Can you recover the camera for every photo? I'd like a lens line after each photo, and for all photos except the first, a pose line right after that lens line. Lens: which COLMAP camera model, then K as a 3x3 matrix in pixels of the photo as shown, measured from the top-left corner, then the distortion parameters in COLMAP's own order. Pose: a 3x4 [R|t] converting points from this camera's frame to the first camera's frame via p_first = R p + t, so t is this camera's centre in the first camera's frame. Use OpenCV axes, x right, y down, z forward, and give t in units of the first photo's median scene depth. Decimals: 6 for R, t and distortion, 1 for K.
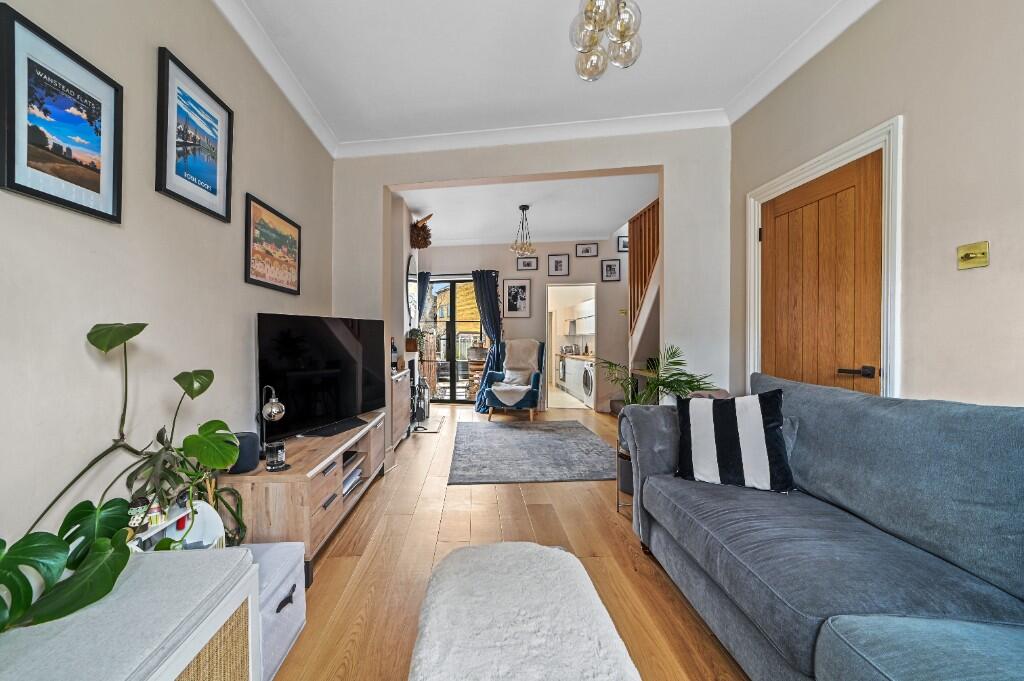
lens RADIAL K [[423.4, 0, 508.2], [0, 423.4, 333.8], [0, 0, 1]] dist [-0.001852, 0.000131]
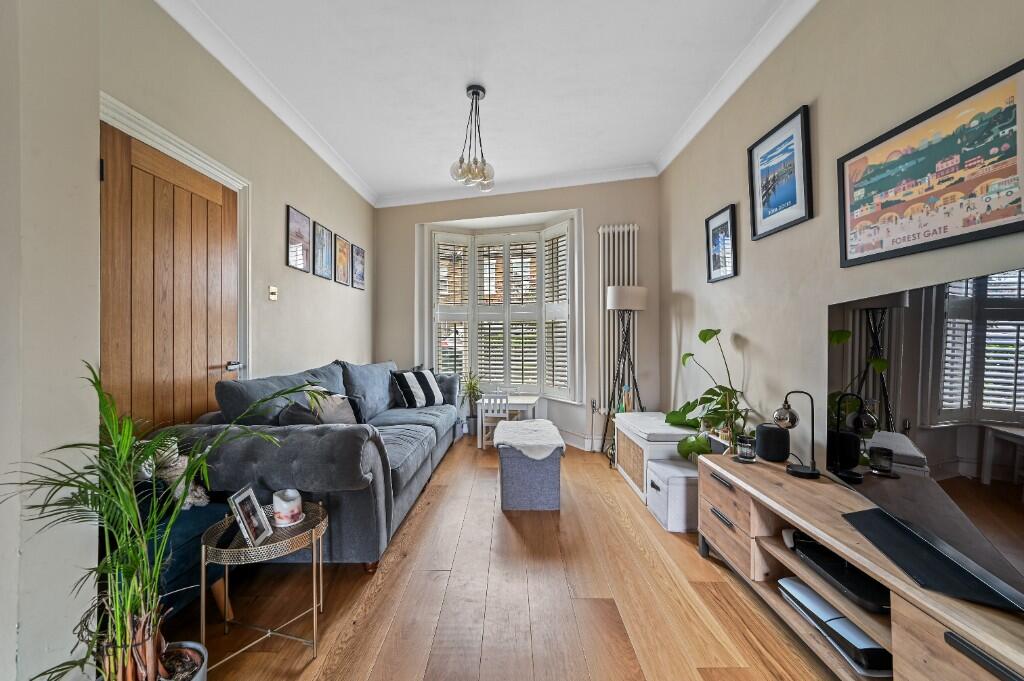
lens RADIAL K [[423.4, 0, 508.2], [0, 423.4, 333.8], [0, 0, 1]] dist [-0.001852, 0.000131]
pose [[-0.996870, 0.006647, 0.078777, -0.045682], [0.005659, 0.999903, -0.012752, 0.014920], [-0.078854, -0.012266, -0.996811, 2.246024]]
